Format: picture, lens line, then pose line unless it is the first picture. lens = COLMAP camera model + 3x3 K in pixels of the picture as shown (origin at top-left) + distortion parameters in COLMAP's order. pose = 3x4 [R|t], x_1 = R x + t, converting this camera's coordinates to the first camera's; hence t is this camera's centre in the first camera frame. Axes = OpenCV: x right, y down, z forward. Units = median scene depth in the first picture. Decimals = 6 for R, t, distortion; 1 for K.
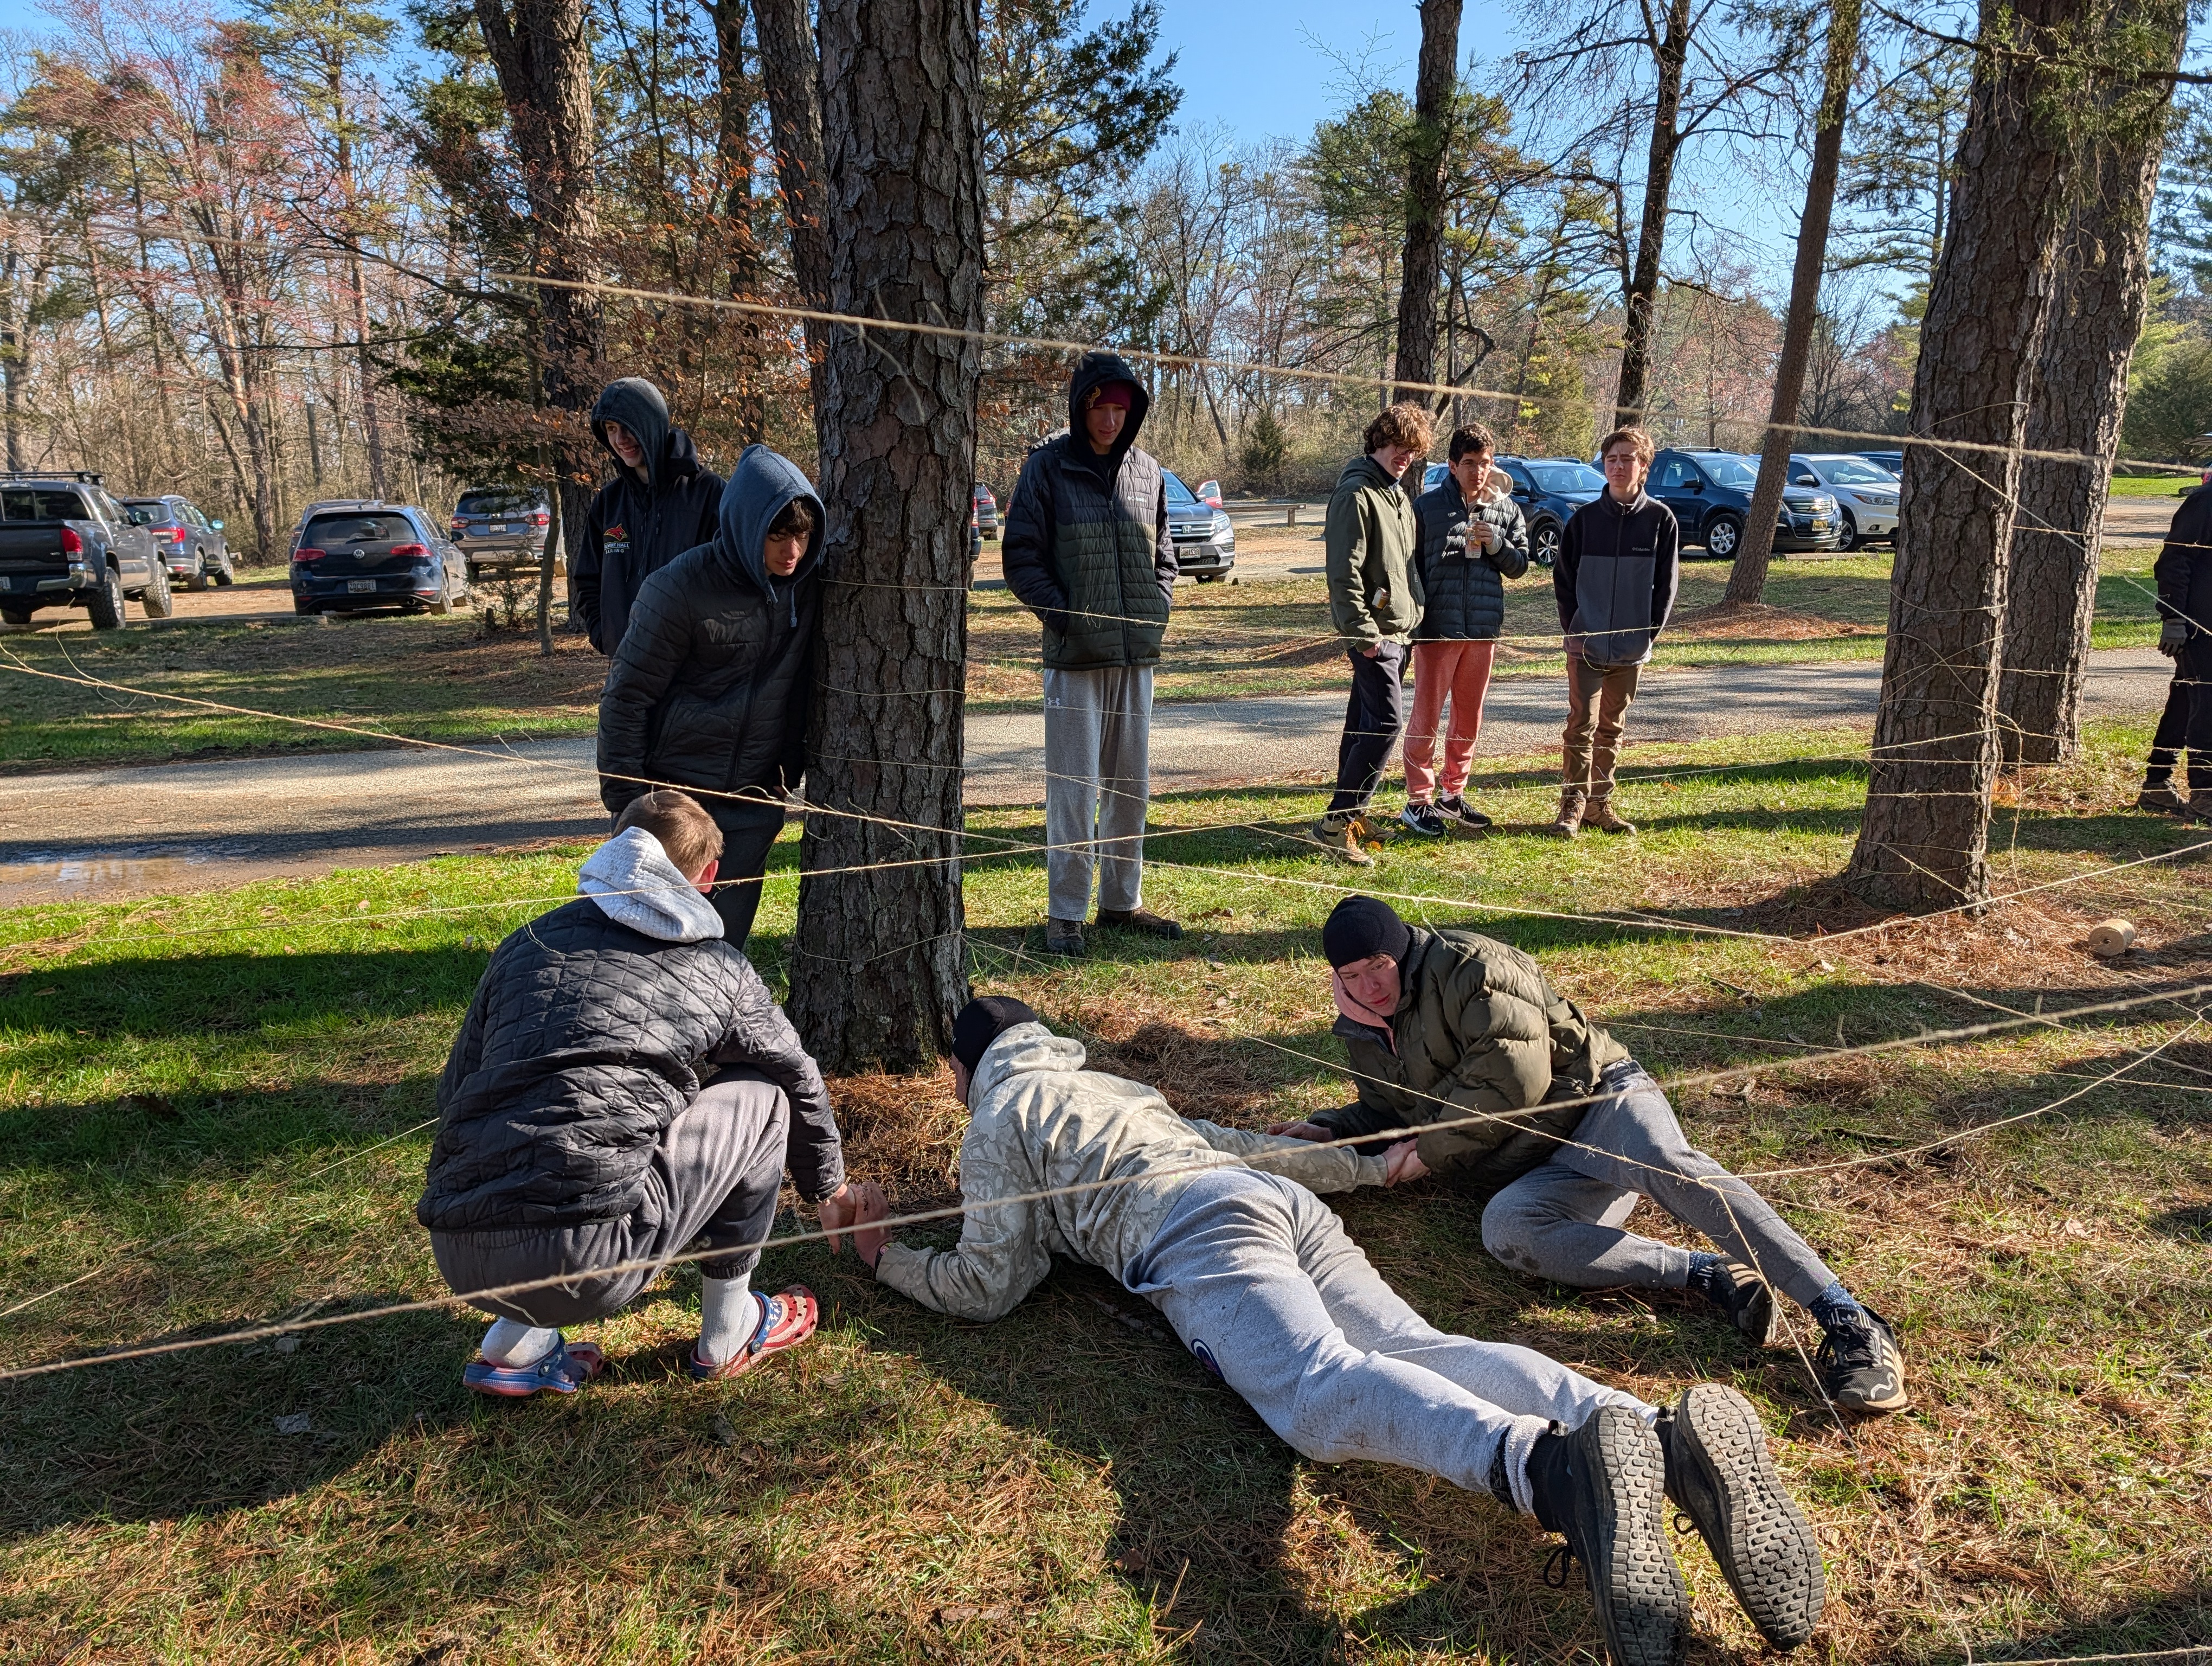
lens RADIAL K [[1569.2, 0, 1104.6], [0, 1569.2, 878.4], [0, 0, 1]] dist [0.004586, -0.000934]
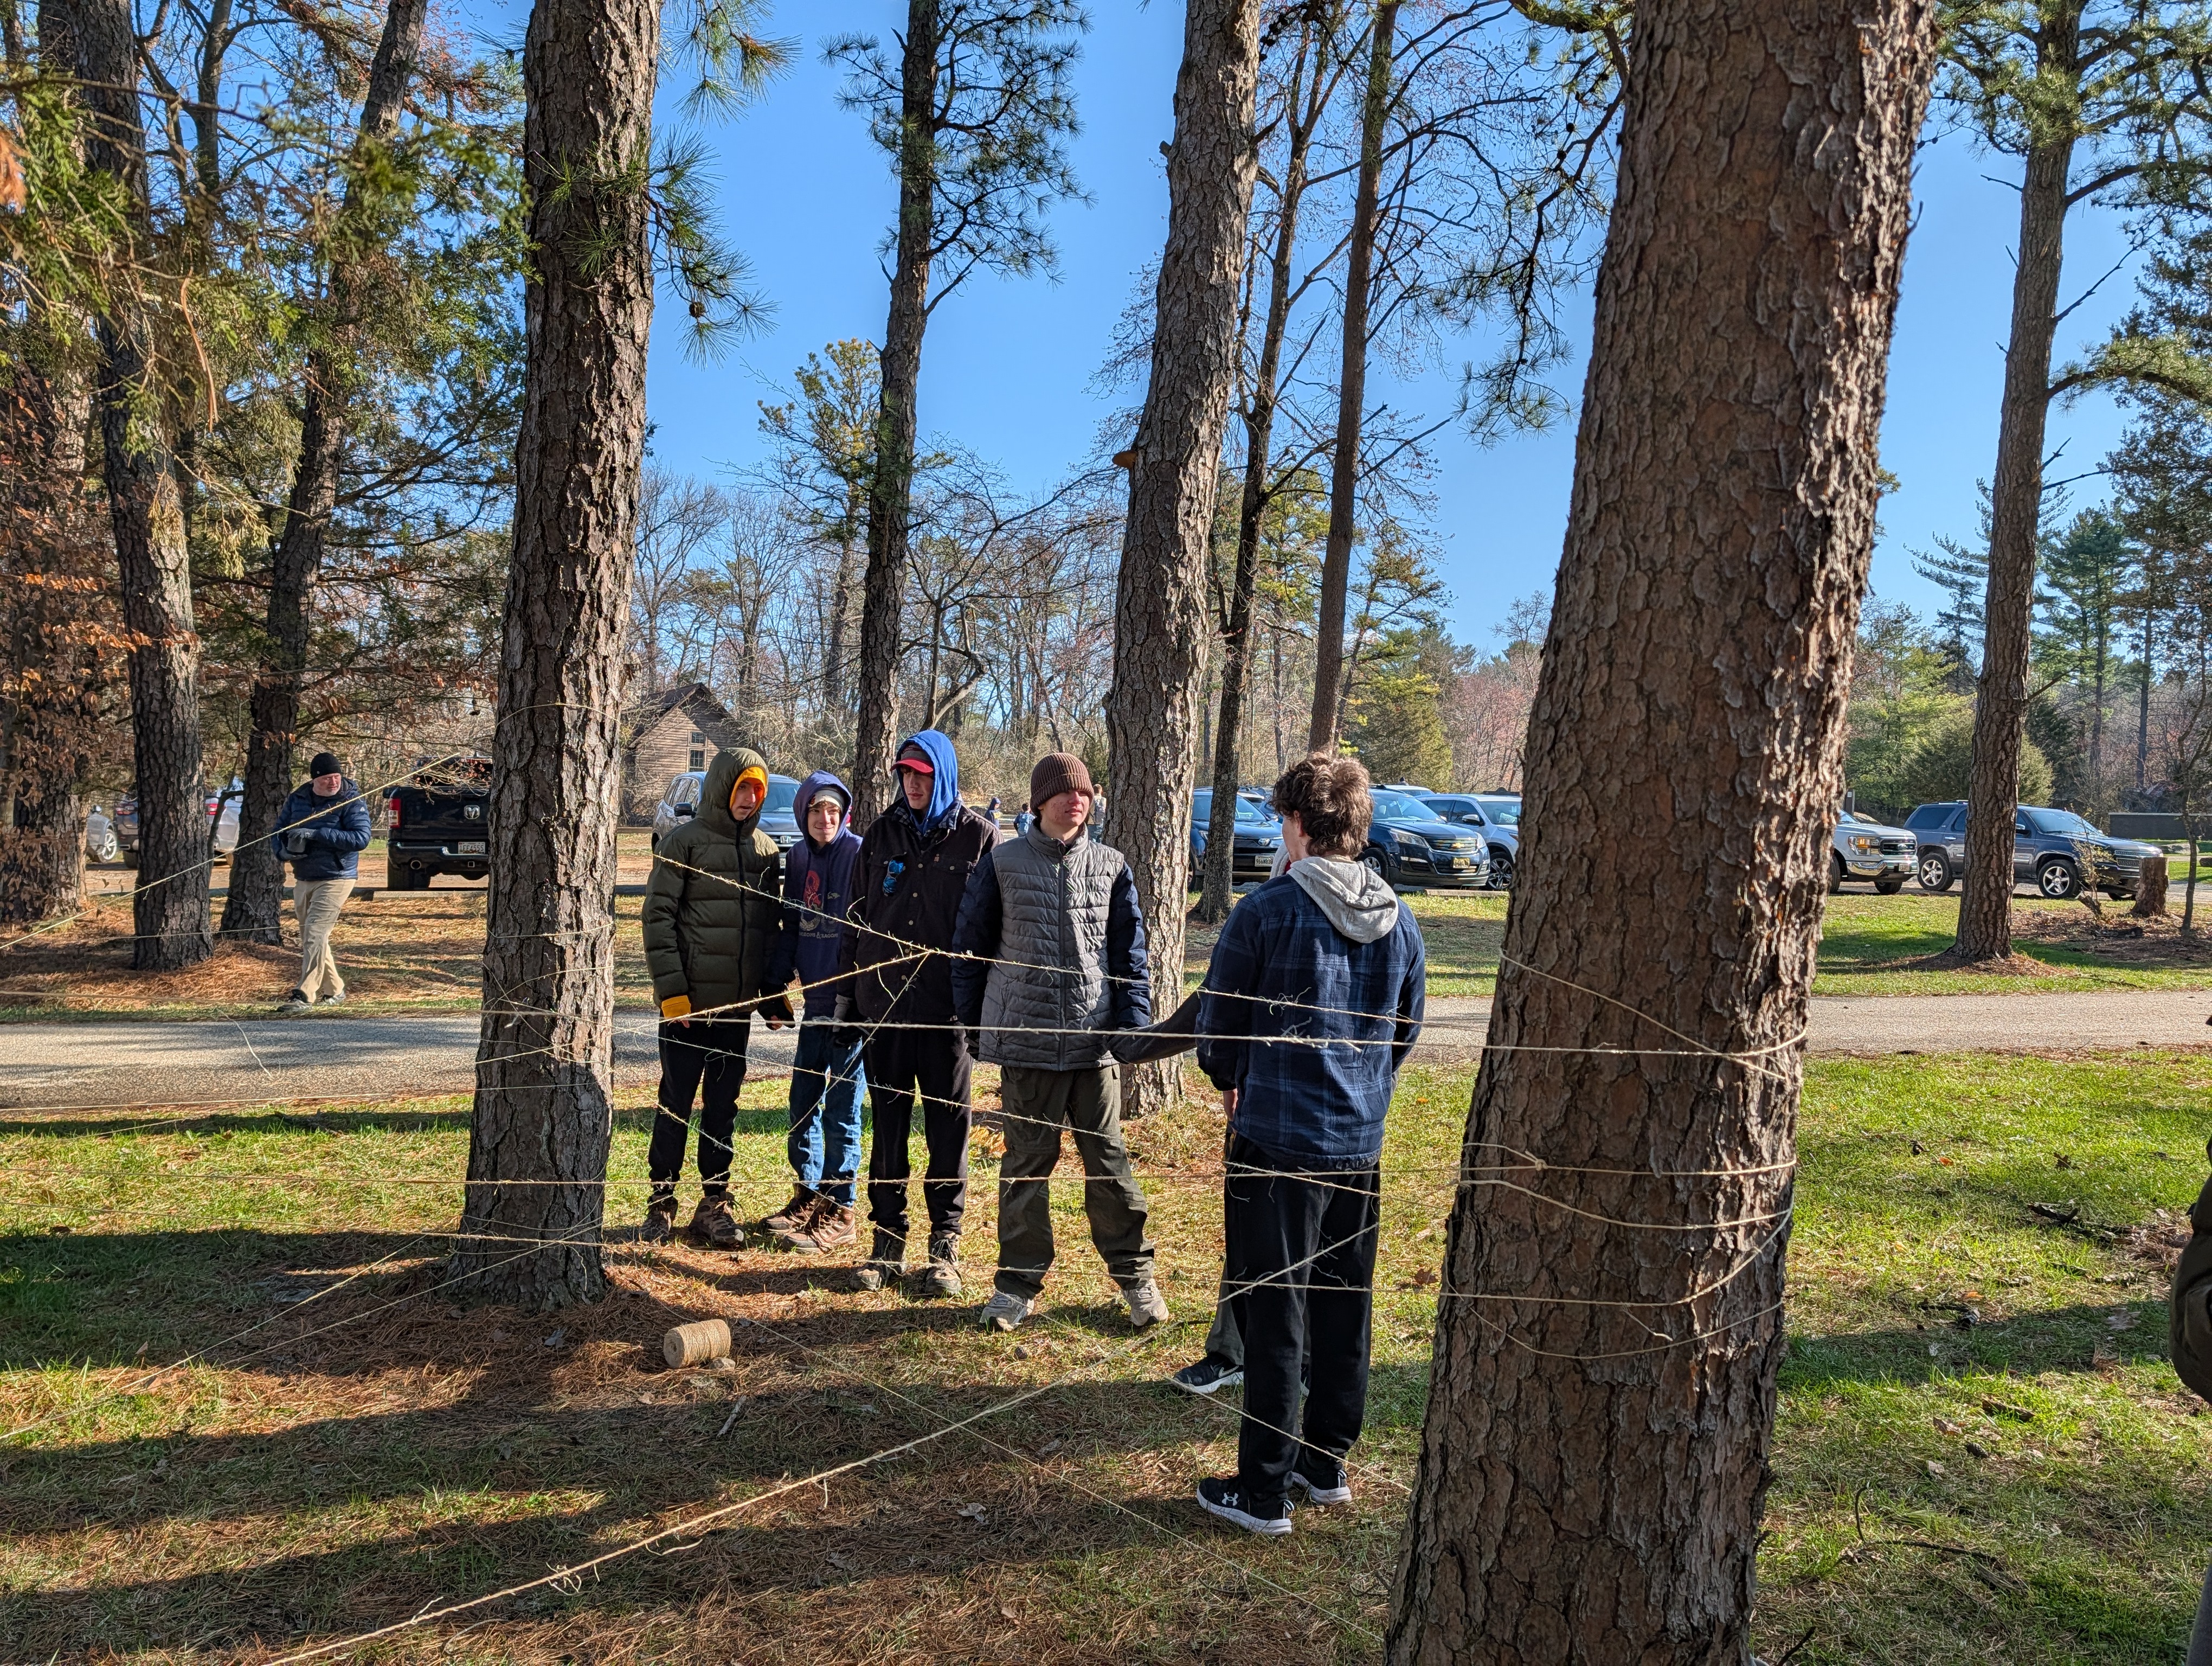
lens RADIAL K [[1555.0, 0, 1106.0], [0, 1555.0, 833.0], [0, 0, 1]] dist [0.040982, 0.000178]
pose [[0.998171, 0.040715, 0.044683, 0.281906], [-0.029565, 0.973534, -0.226623, -0.014457], [-0.052727, 0.224888, 0.972957, 0.049777]]
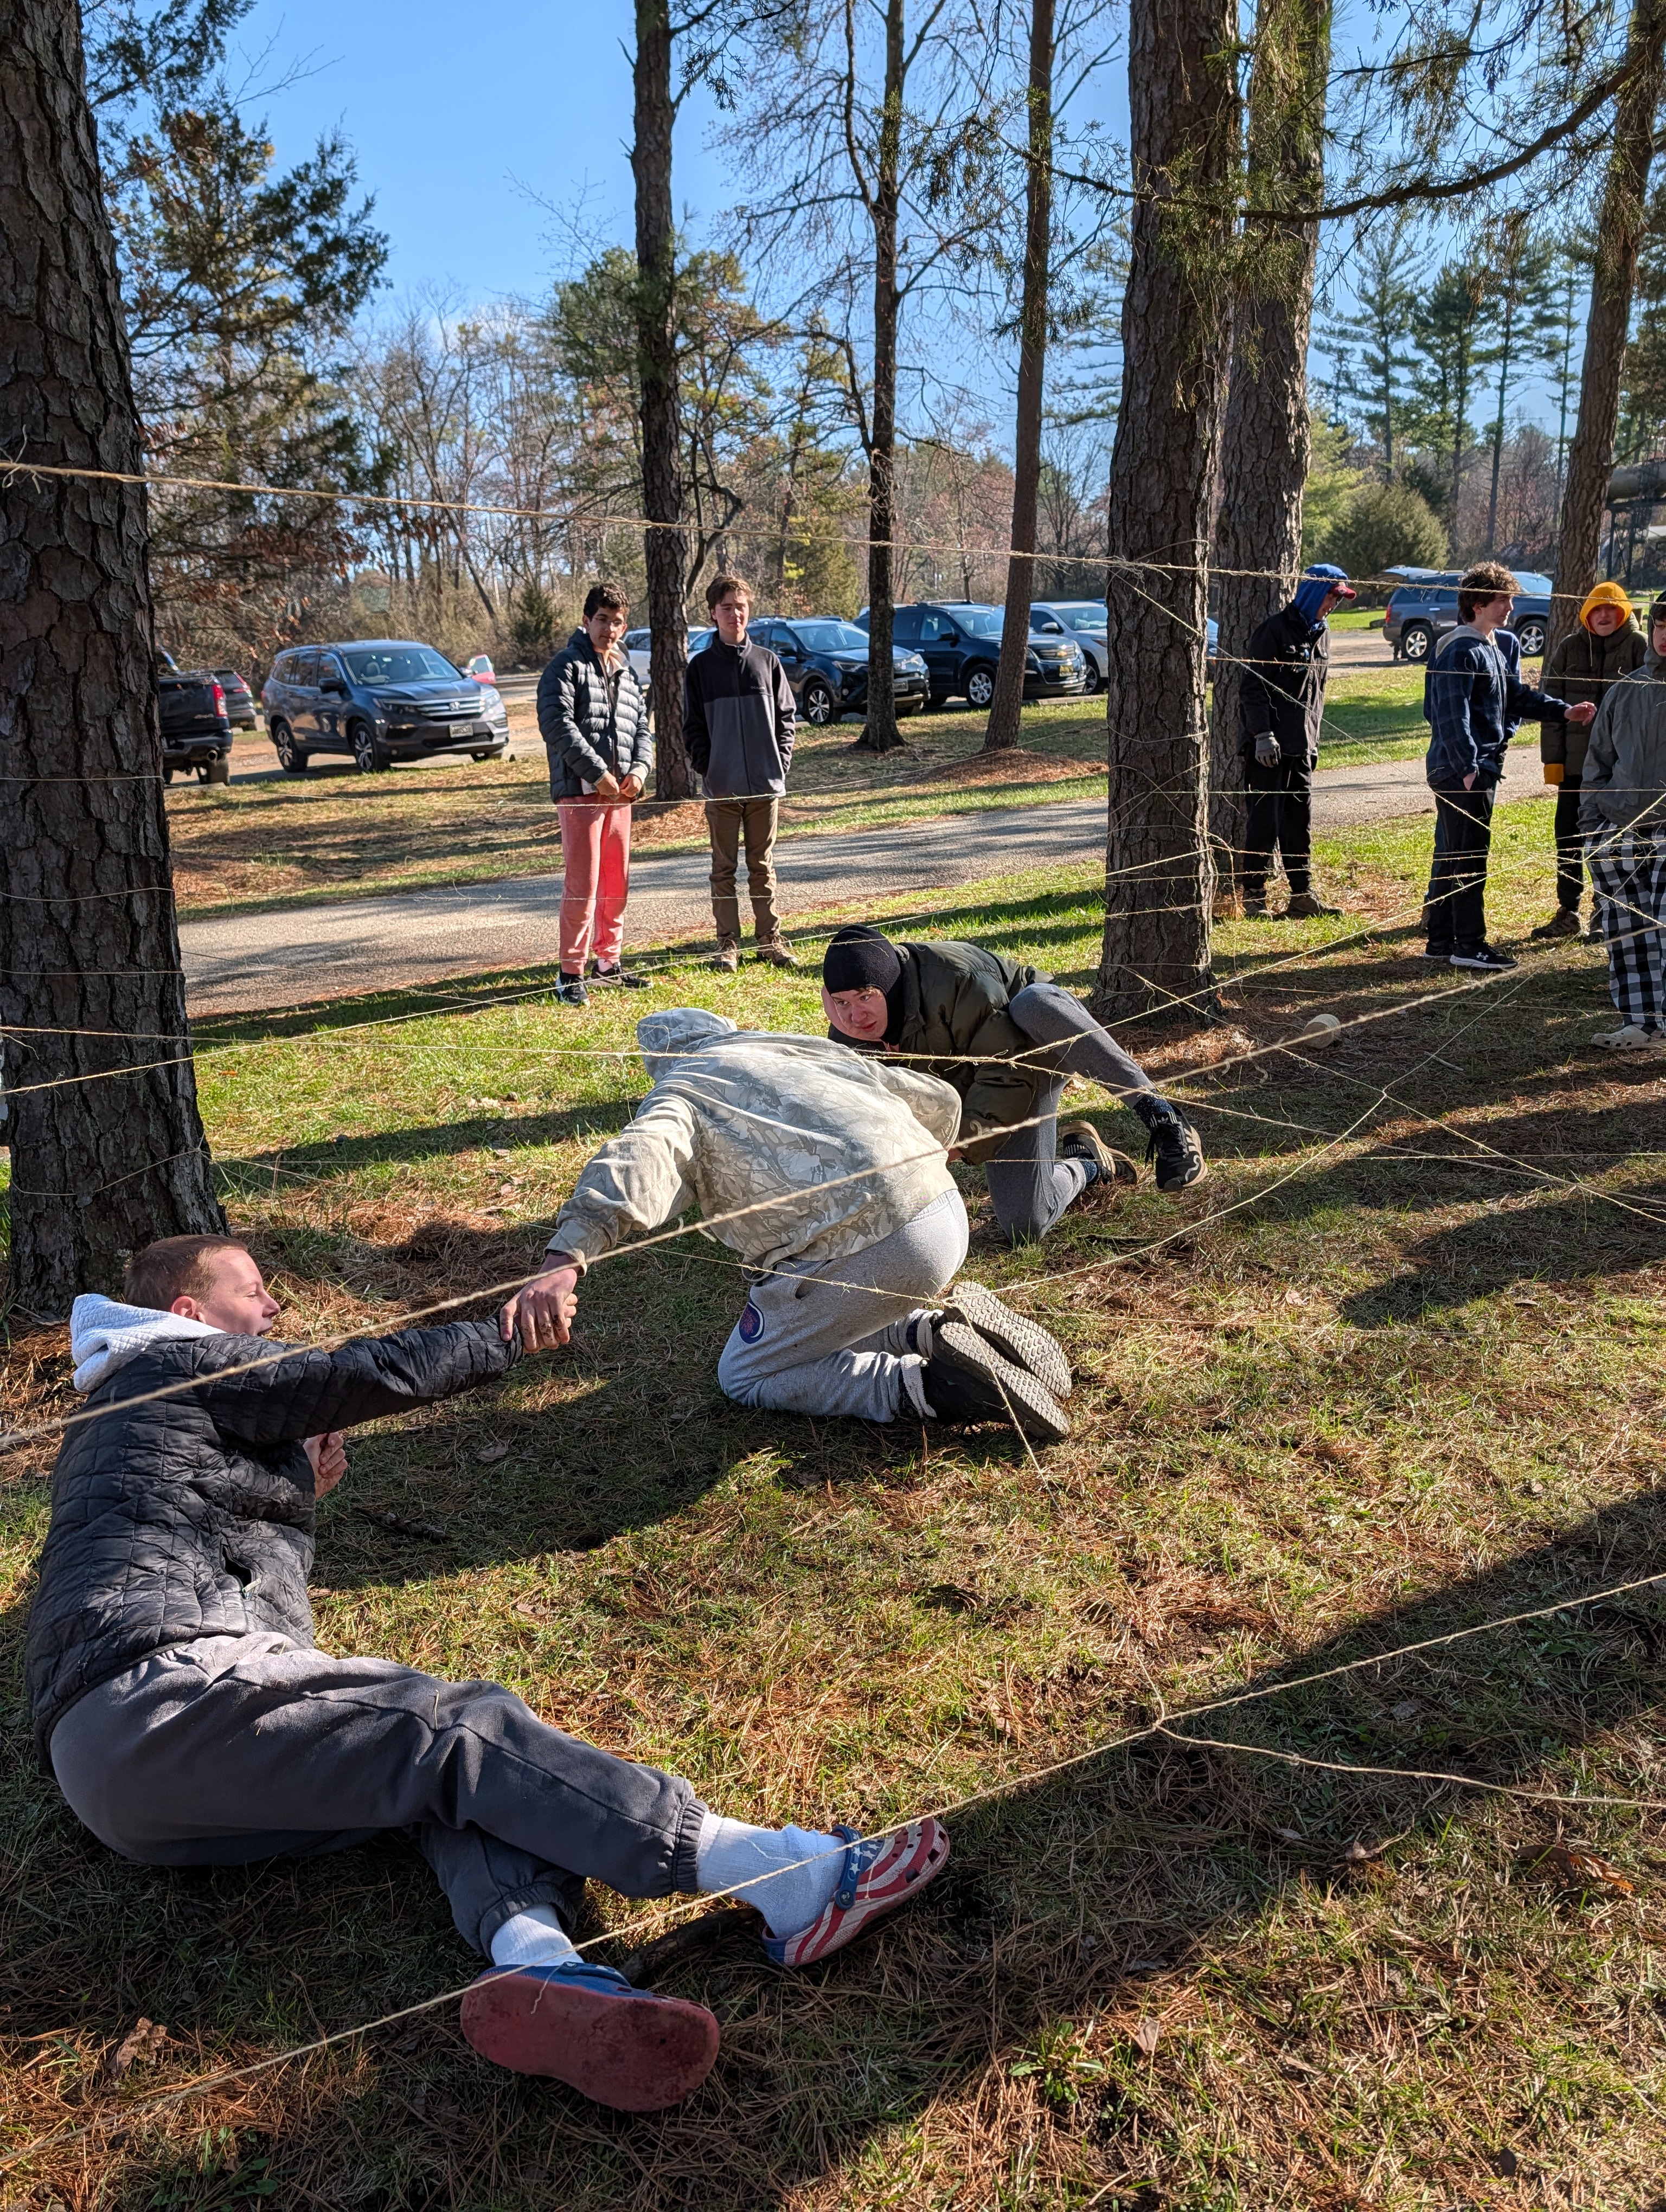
lens RADIAL K [[1575.8, 0, 776.8], [0, 1575.8, 1122.3], [0, 0, 1]] dist [0.007660, -0.011031]
pose [[0.970362, -0.111775, 0.214251, 0.009863], [0.102826, 0.993313, 0.052504, 0.001342], [-0.218687, -0.028917, 0.975366, 0.002421]]
